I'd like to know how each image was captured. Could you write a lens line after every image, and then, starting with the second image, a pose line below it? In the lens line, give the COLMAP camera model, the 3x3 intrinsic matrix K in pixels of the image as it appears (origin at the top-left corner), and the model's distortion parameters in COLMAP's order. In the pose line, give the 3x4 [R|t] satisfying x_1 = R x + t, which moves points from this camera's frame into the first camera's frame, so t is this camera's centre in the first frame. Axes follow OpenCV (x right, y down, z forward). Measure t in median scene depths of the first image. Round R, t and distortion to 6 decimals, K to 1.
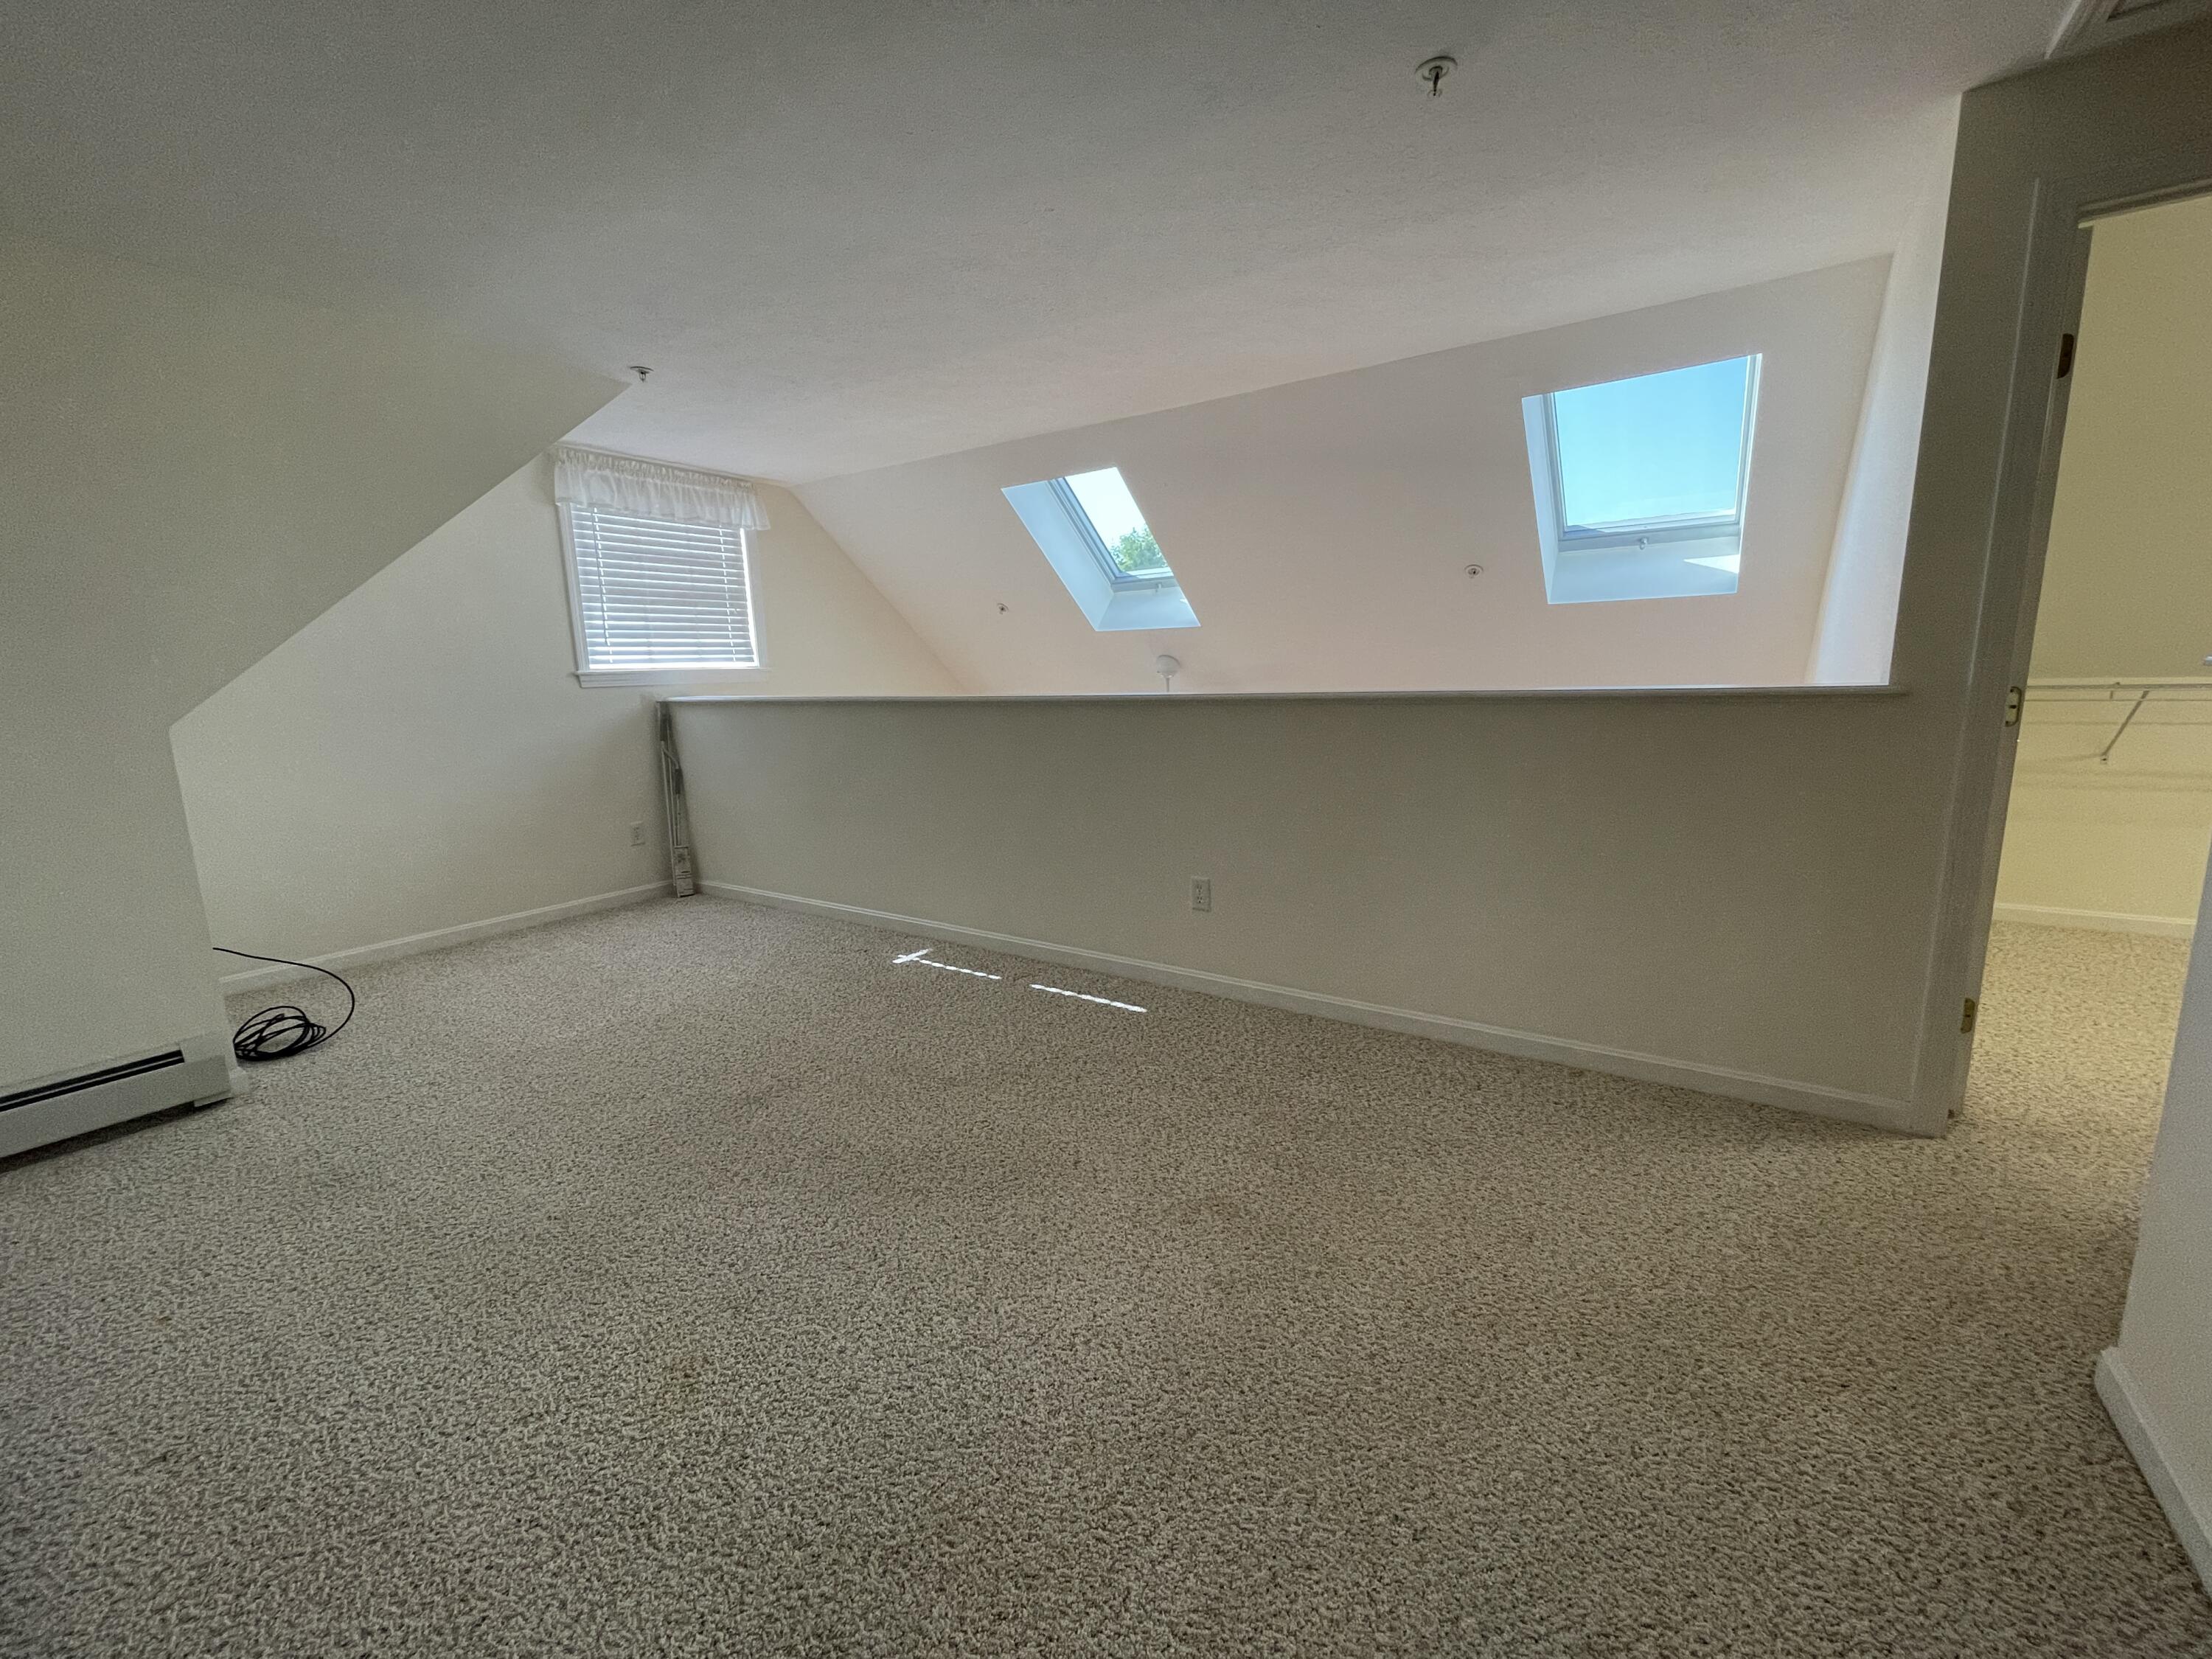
lens RADIAL K [[902.8, 0, 1096.7], [0, 902.8, 827.3], [0, 0, 1]] dist [-0.001108, -0.000215]
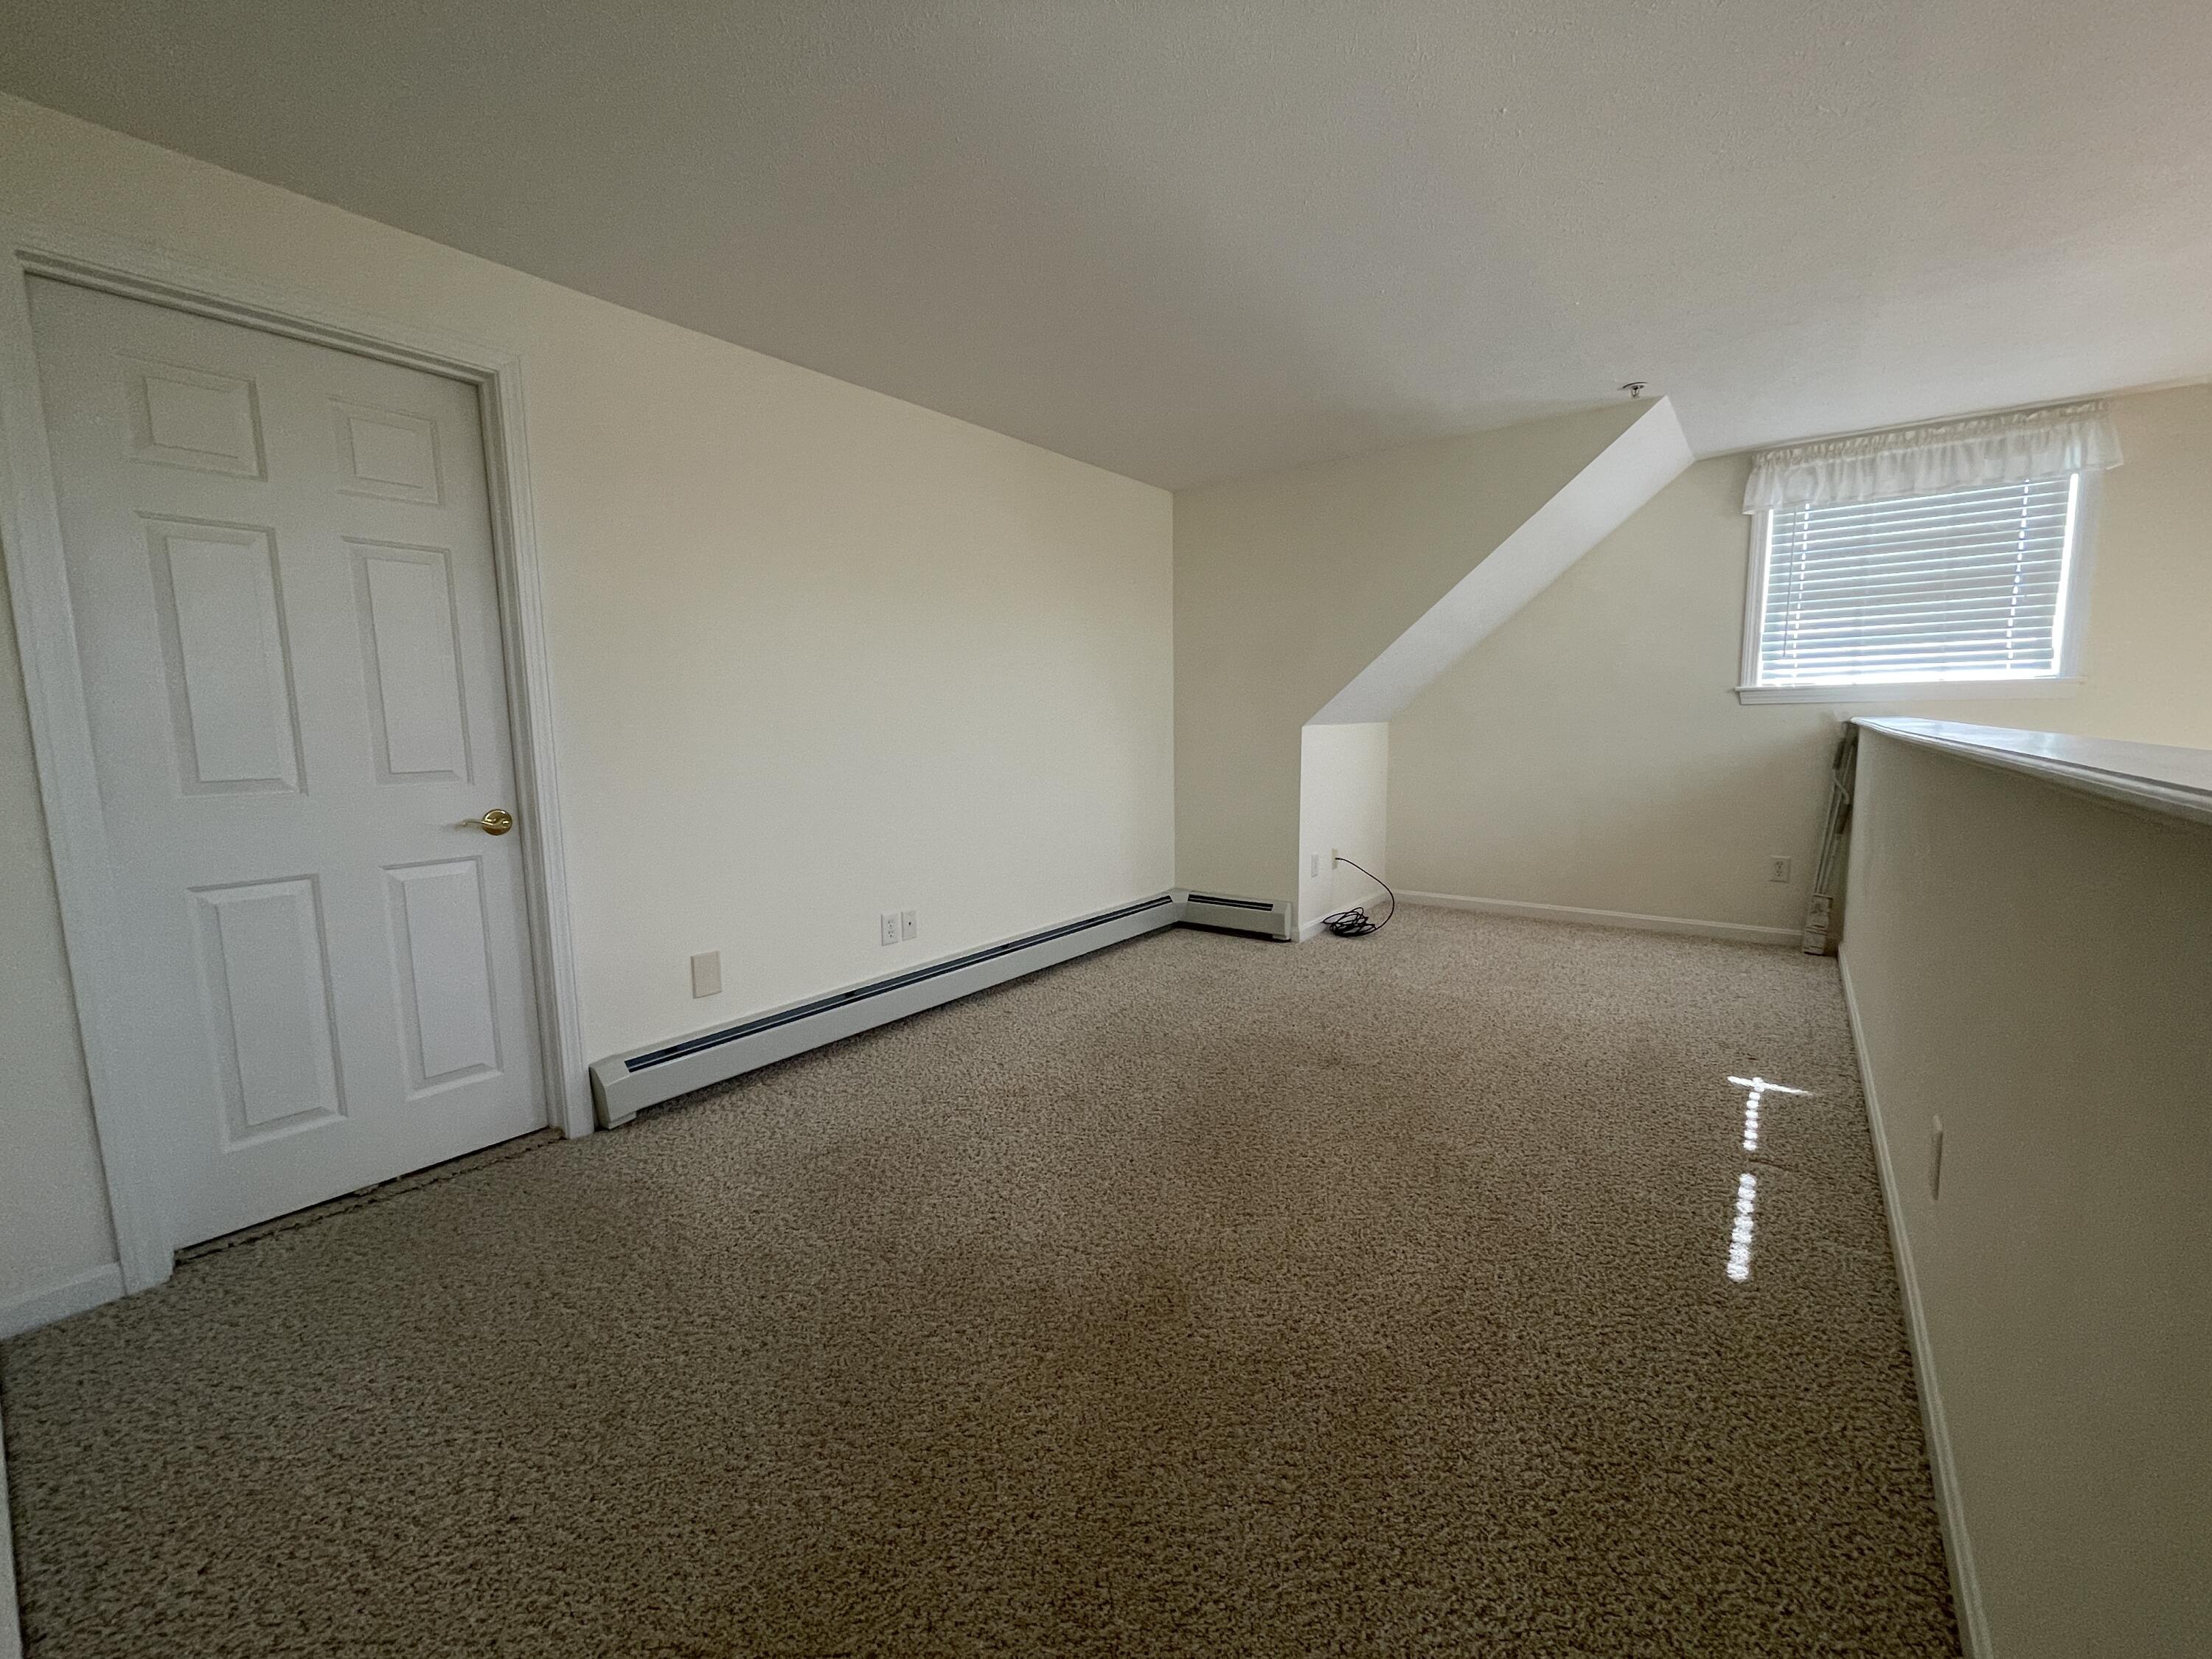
lens RADIAL K [[890.5, 0, 1110.4], [0, 890.5, 825.8], [0, 0, 1]] dist [0.011037, -0.000094]
pose [[-0.051811, 0.150970, -0.987180, 0.412702], [-0.151925, 0.975810, 0.157205, -0.077019], [0.987033, 0.158123, -0.027622, 0.388853]]
